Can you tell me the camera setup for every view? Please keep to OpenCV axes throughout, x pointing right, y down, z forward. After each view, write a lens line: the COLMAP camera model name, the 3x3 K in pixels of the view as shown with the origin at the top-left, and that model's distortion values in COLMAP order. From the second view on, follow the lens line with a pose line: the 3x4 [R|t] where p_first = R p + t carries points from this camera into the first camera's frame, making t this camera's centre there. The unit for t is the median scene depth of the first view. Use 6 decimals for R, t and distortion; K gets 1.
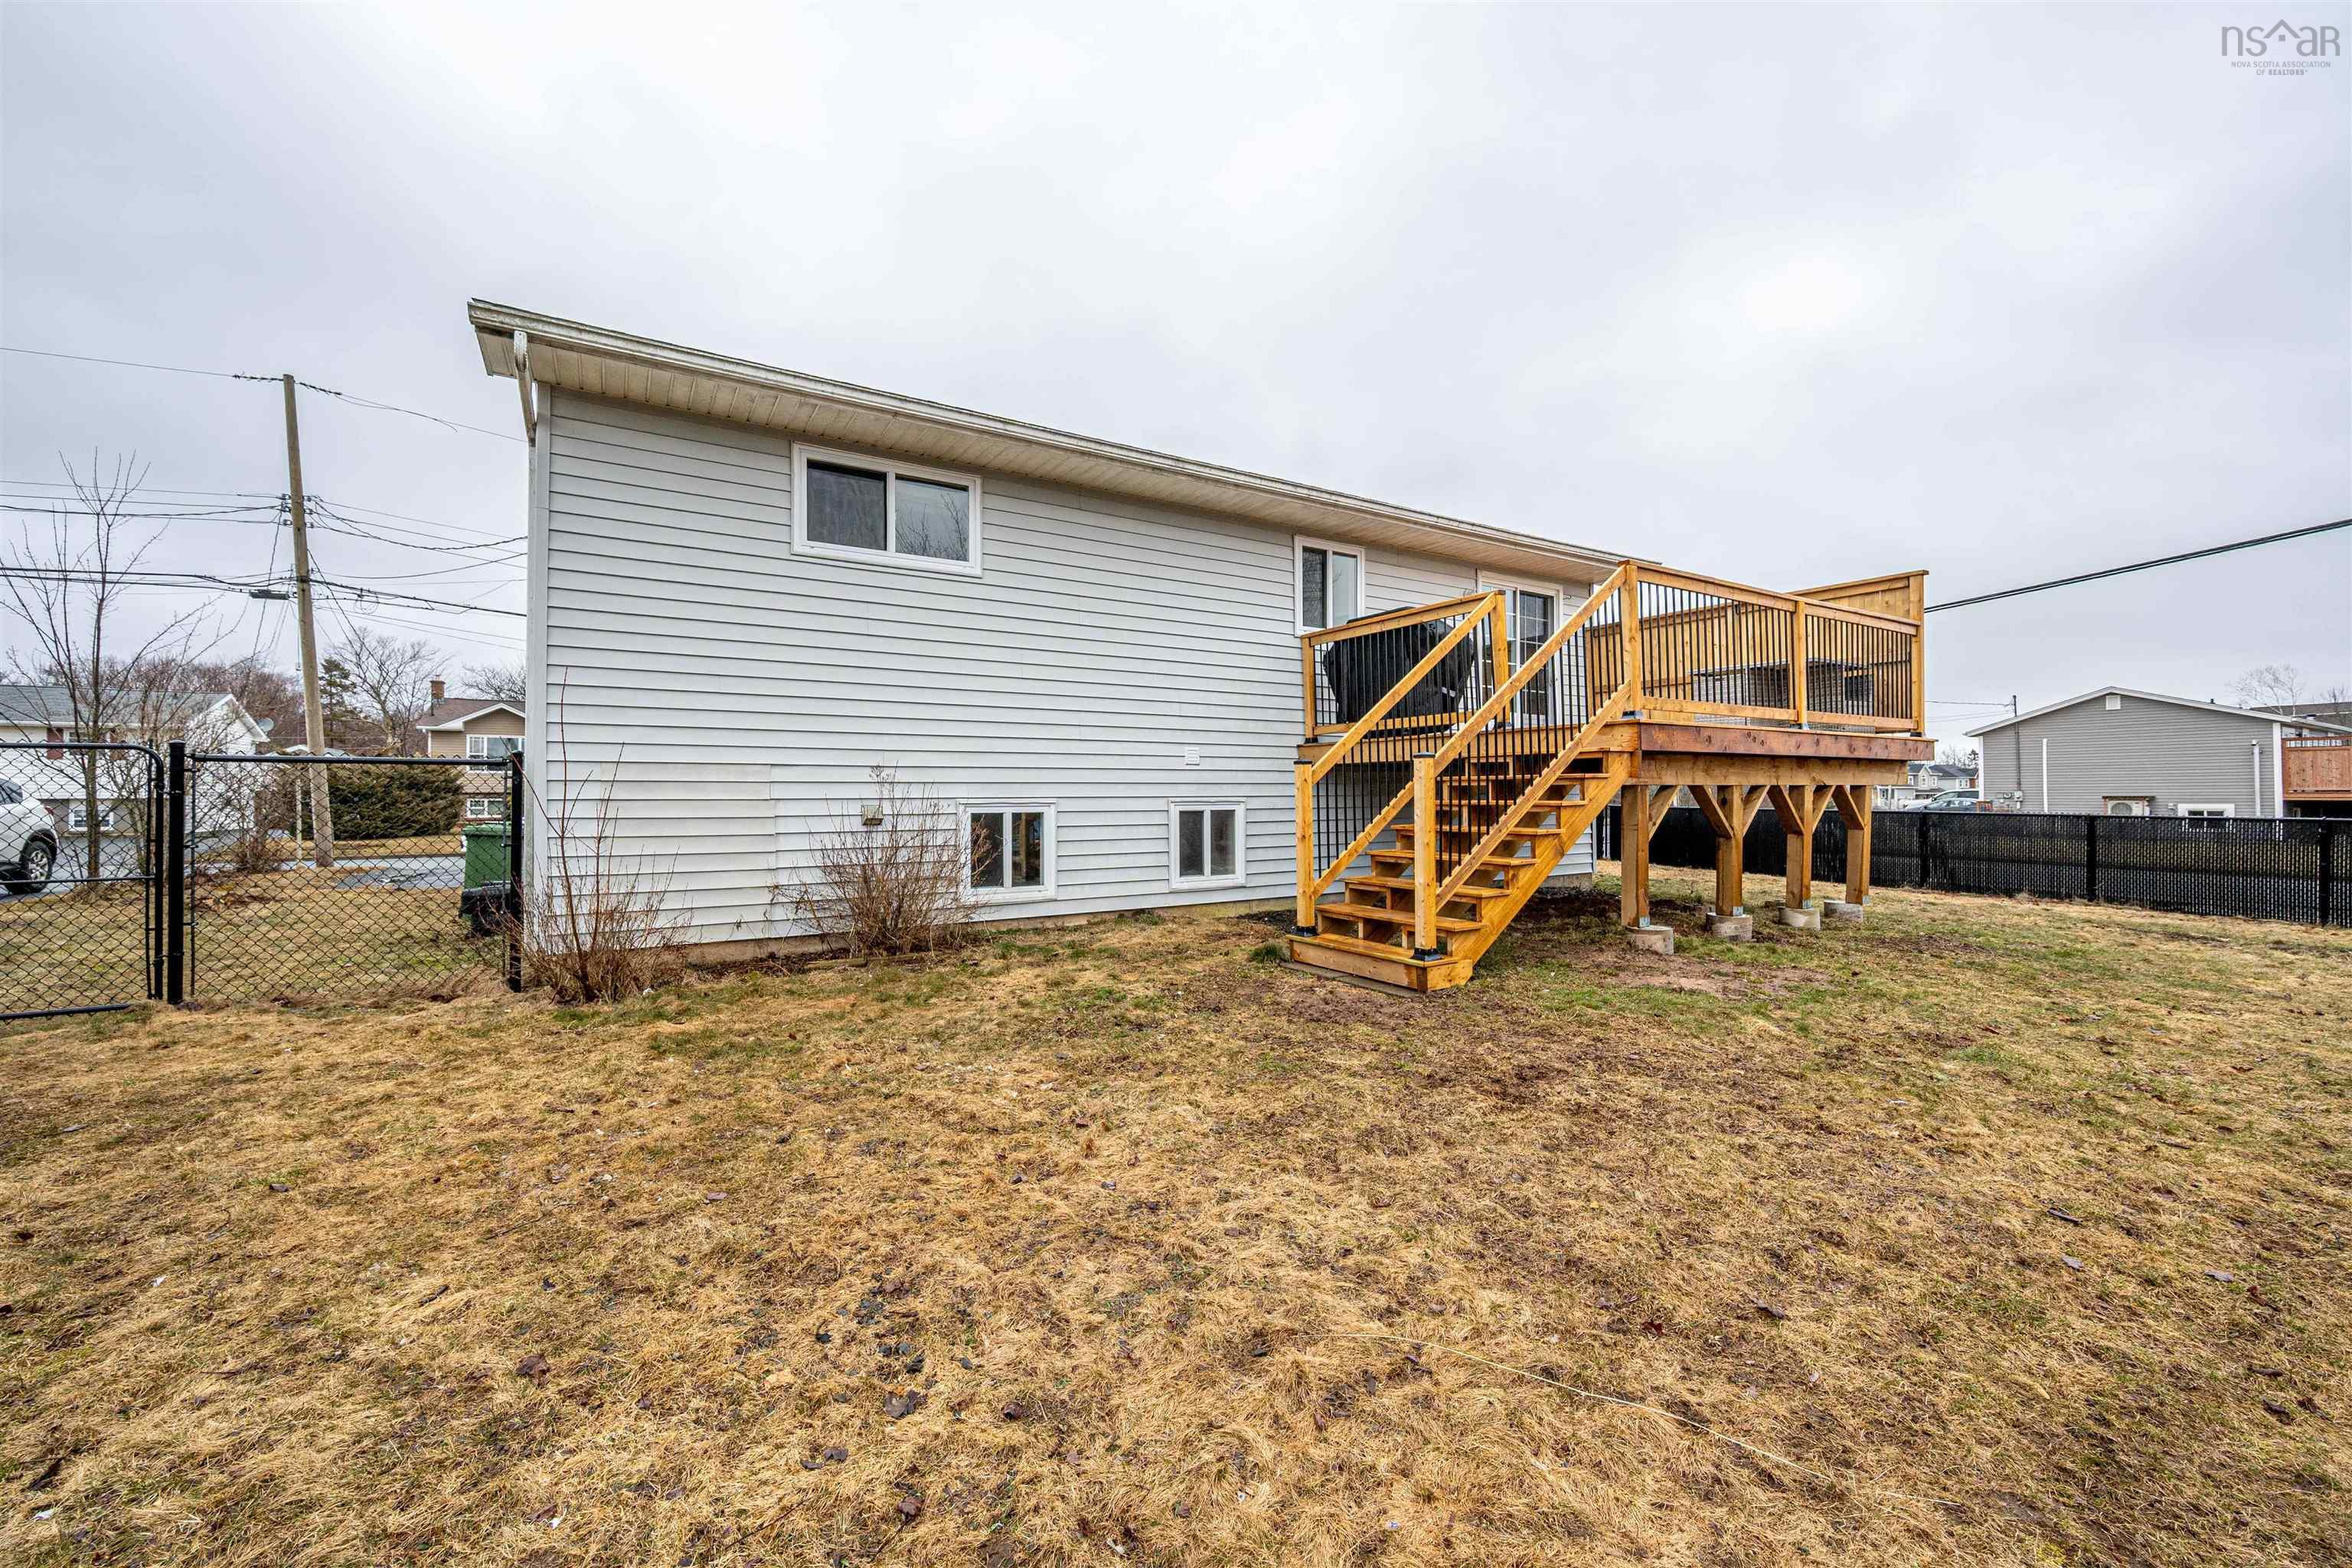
lens RADIAL K [[945.4, 0, 1180.9], [0, 945.4, 782.7], [0, 0, 1]] dist [-0.001139, -0.000206]
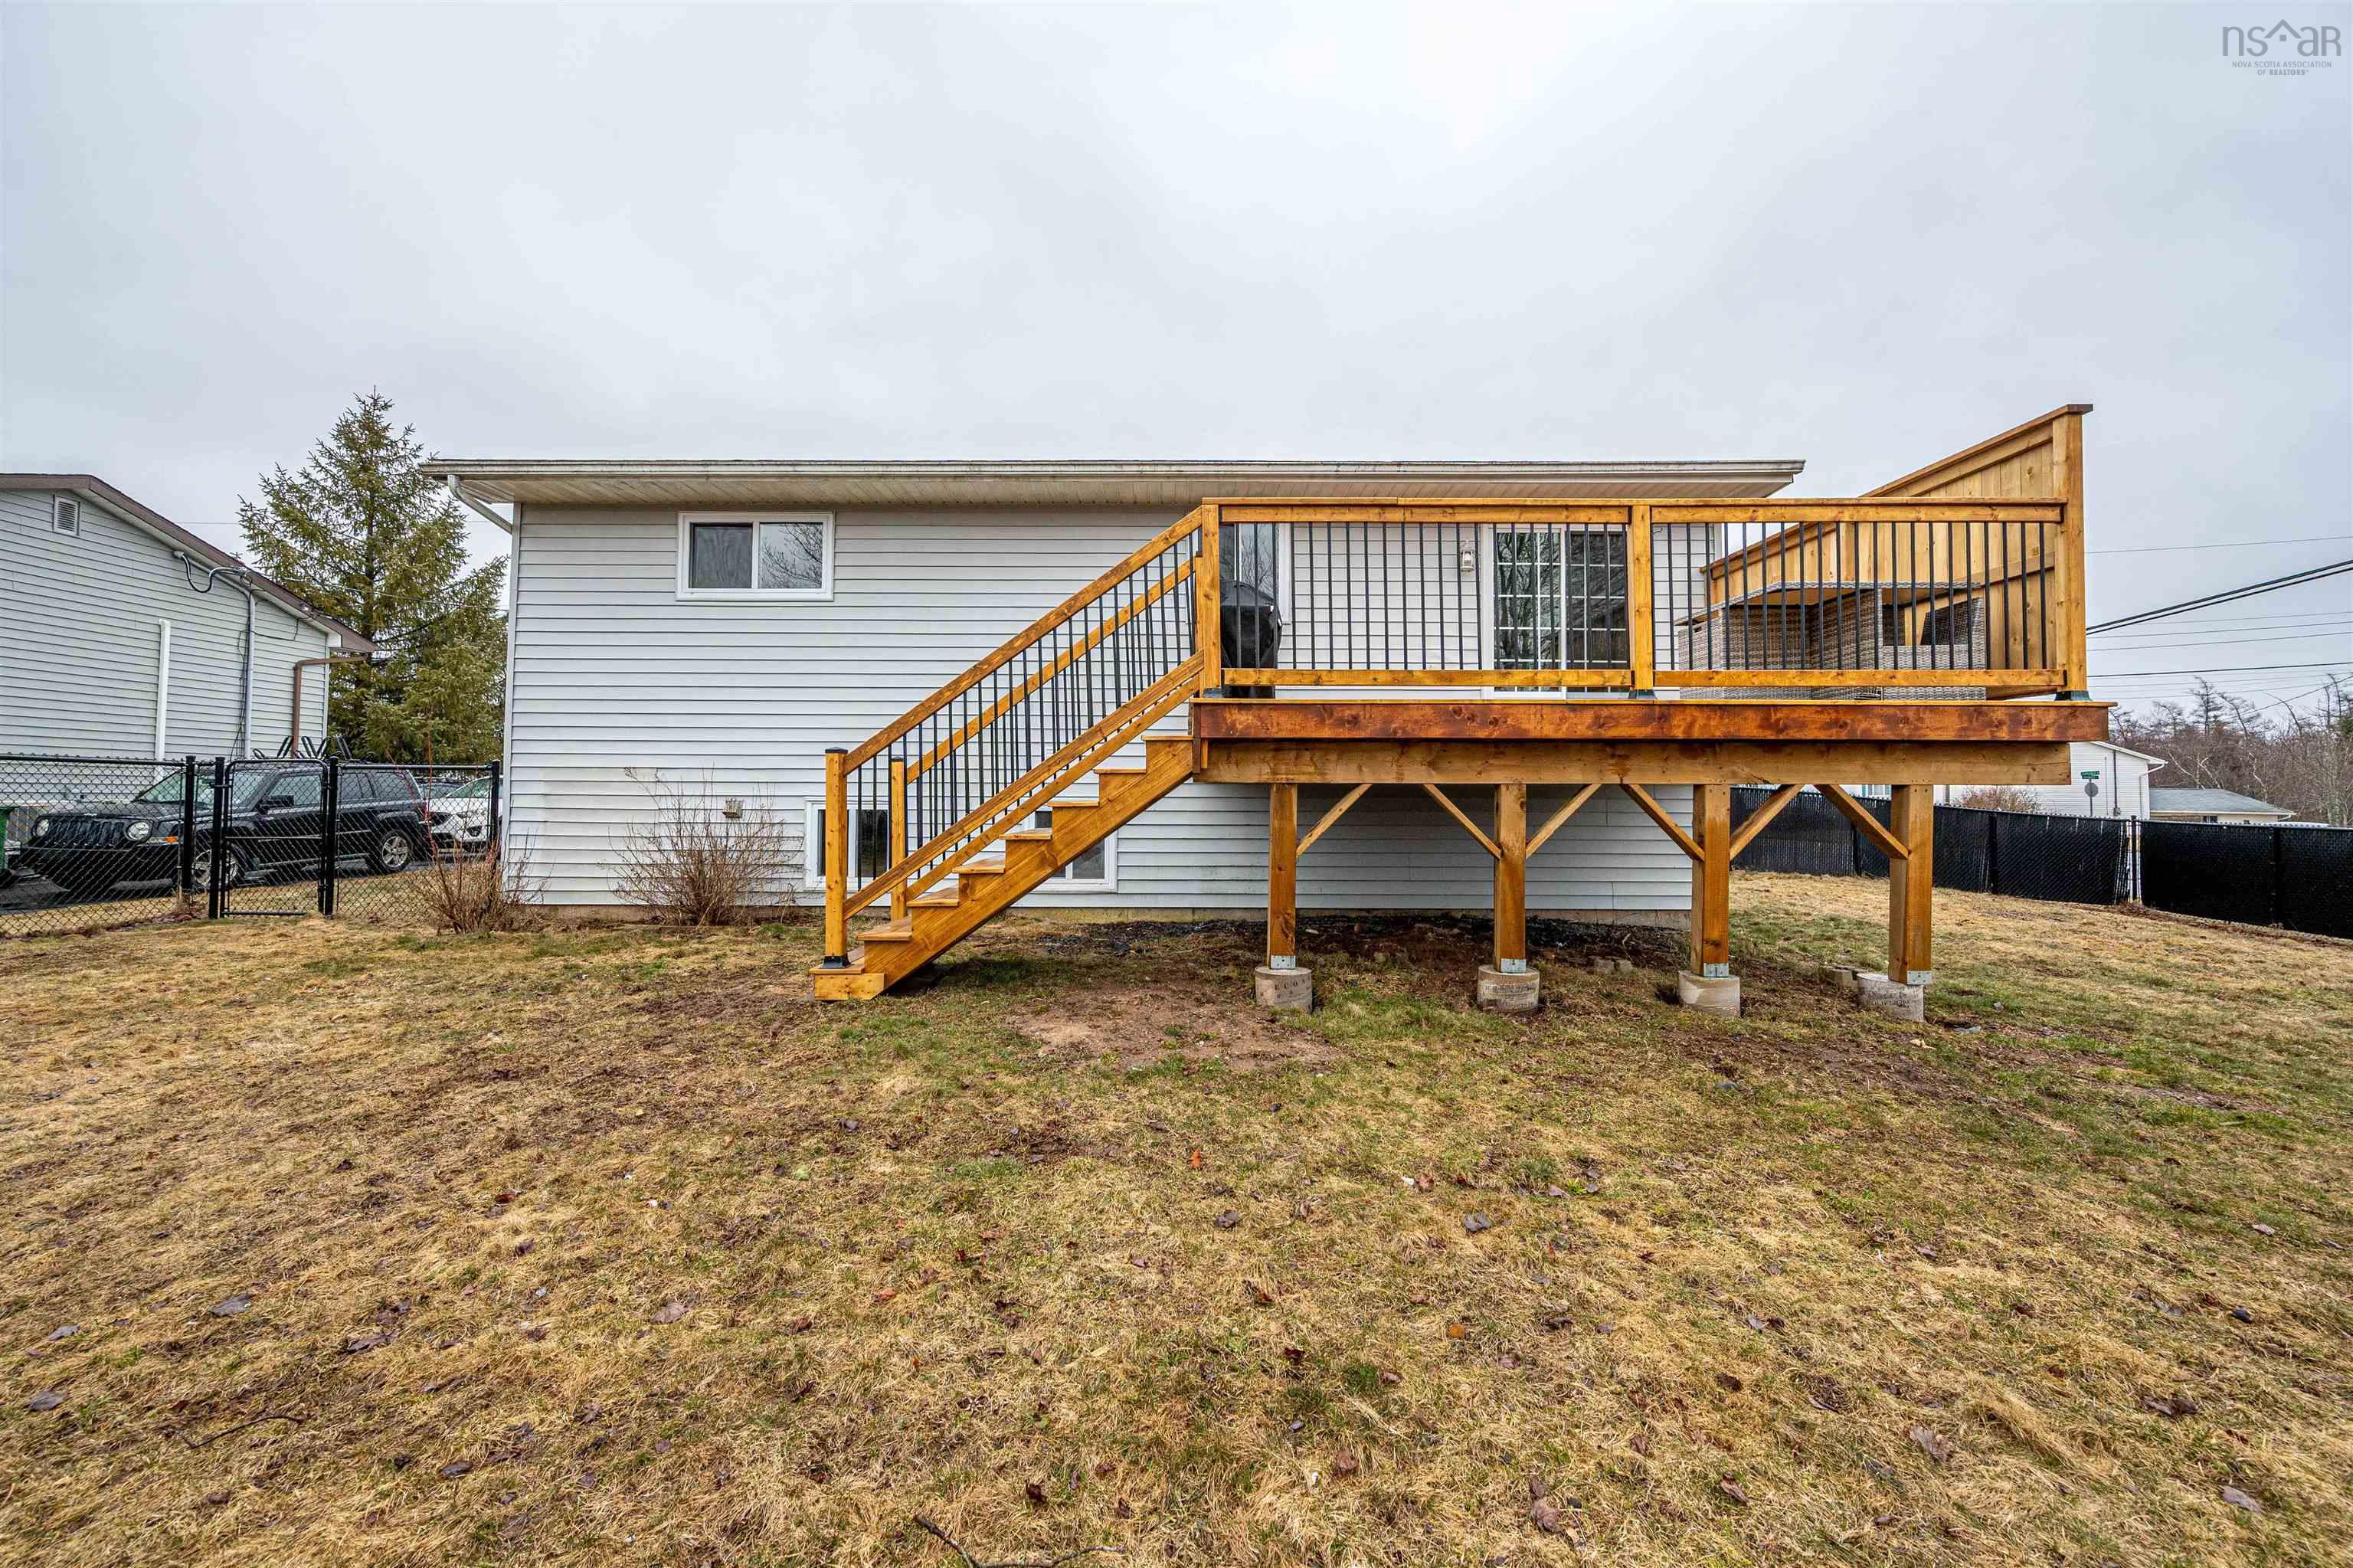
lens RADIAL K [[980.5, 0, 1183.7], [0, 980.5, 785.4], [0, 0, 1]] dist [-0.000980, 0.000143]
pose [[0.836636, -0.002000, -0.547756, 0.782947], [-0.001521, 0.999981, -0.005974, 0.009443], [0.547757, 0.005831, 0.836617, 0.253064]]
